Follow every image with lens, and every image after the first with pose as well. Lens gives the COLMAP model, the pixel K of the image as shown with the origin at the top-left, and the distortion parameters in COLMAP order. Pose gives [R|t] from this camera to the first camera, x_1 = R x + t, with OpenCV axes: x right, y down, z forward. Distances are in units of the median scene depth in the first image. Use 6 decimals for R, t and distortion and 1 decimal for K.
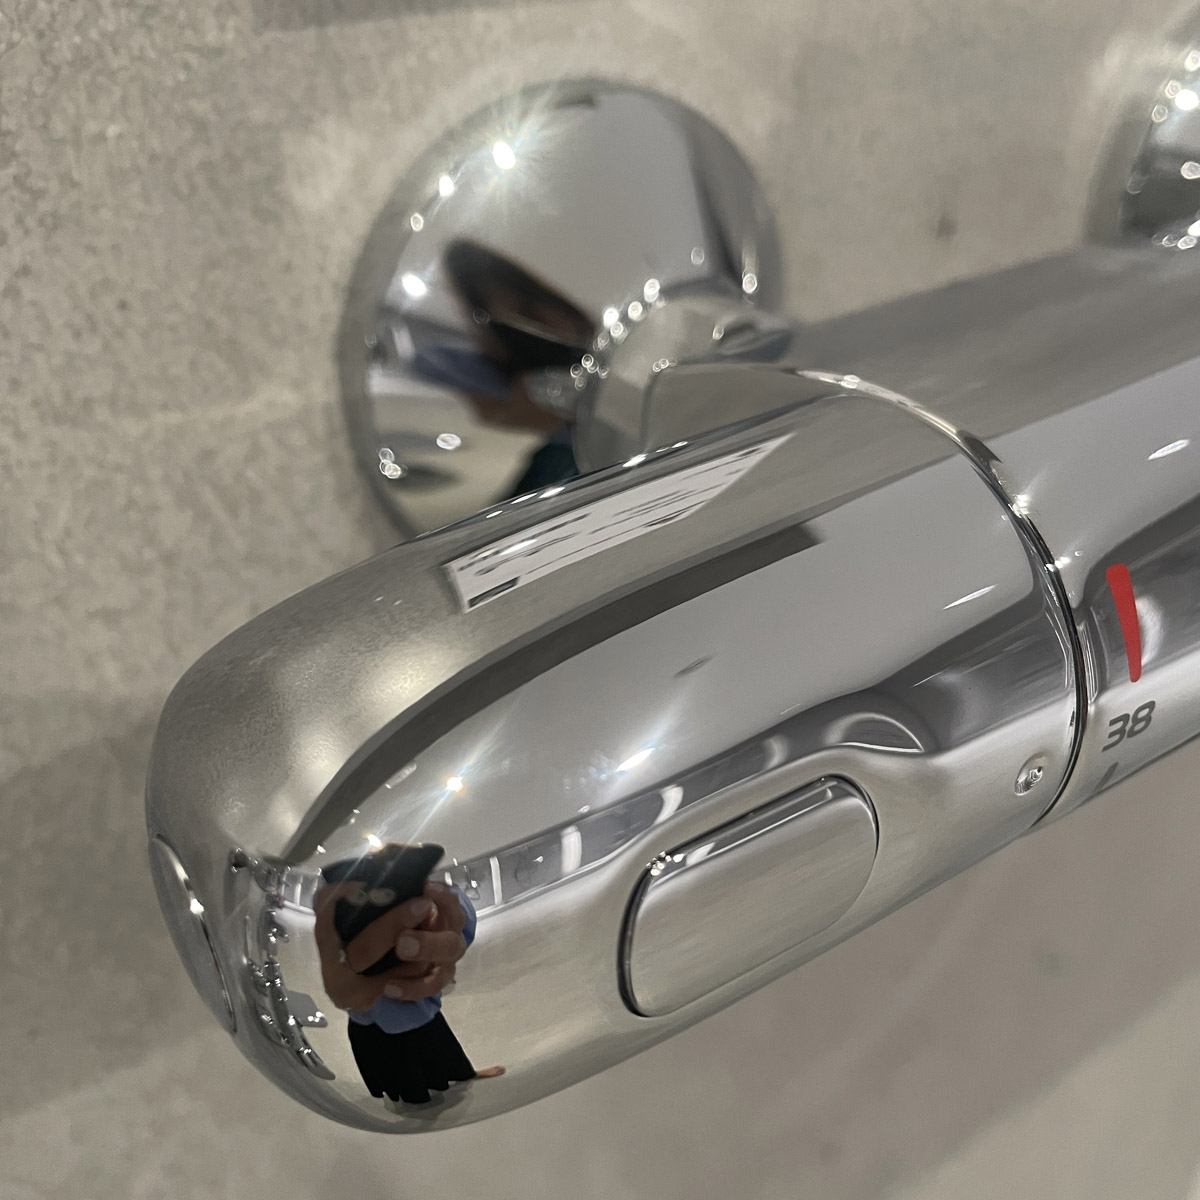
lens RADIAL K [[1248.7, 0, 598.7], [0, 1248.7, 596.9], [0, 0, 1]] dist [-0.000781, 0.000000]
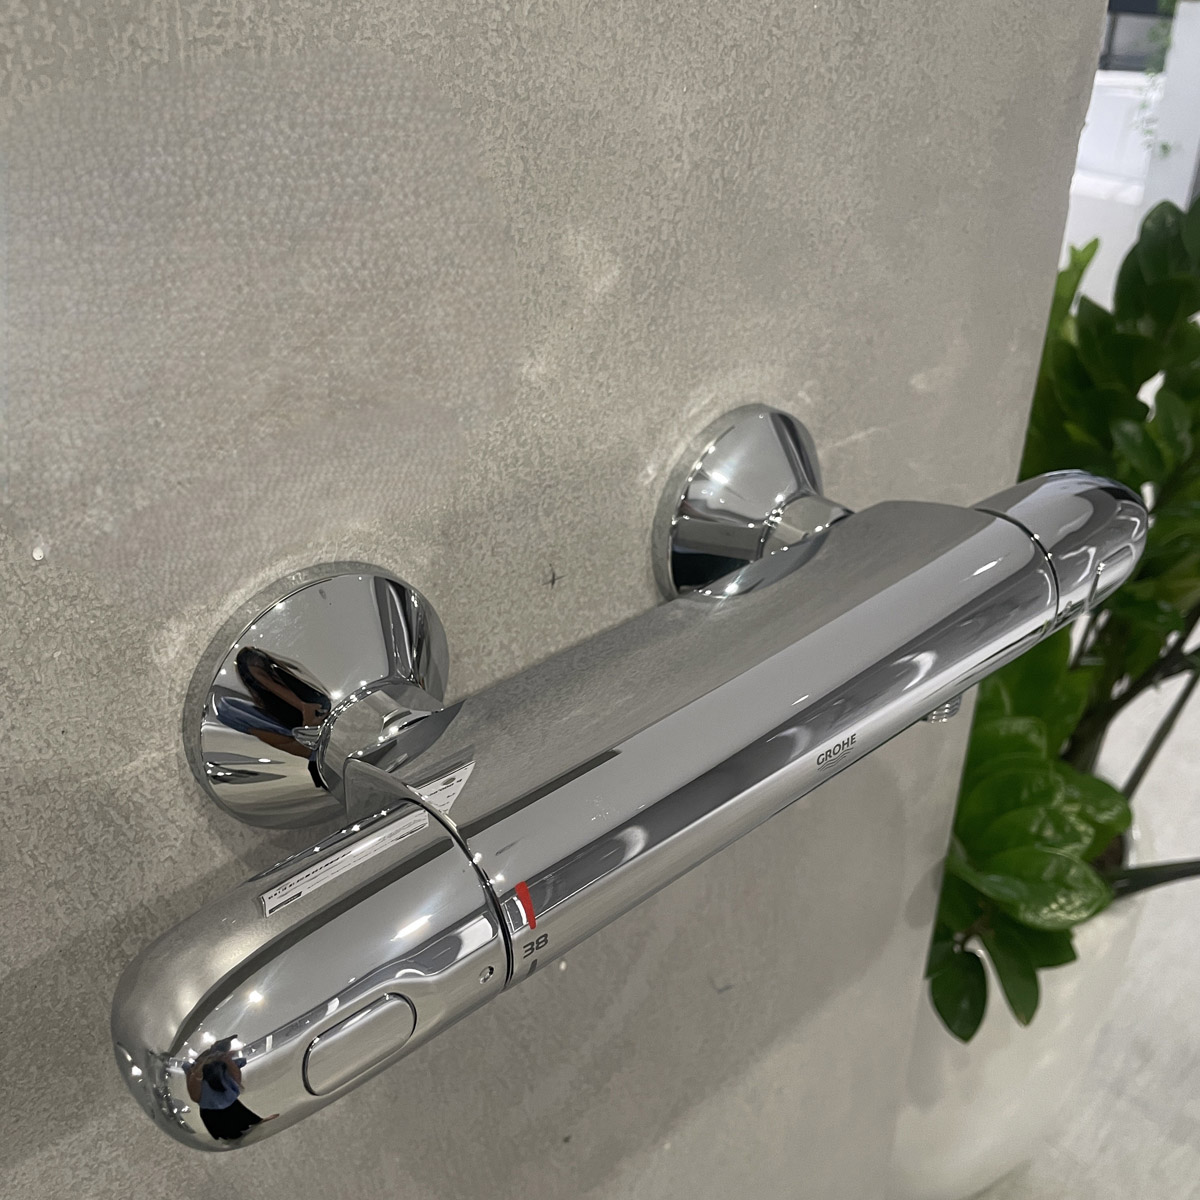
lens RADIAL K [[1248.7, 0, 629.9], [0, 1248.7, 590.1], [0, 0, 1]] dist [-0.000781, 0.000000]
pose [[0.990792, -0.052688, 0.124720, 0.253471], [0.053707, 0.998545, -0.004818, -0.406522], [-0.124285, 0.011472, 0.992180, -1.022428]]
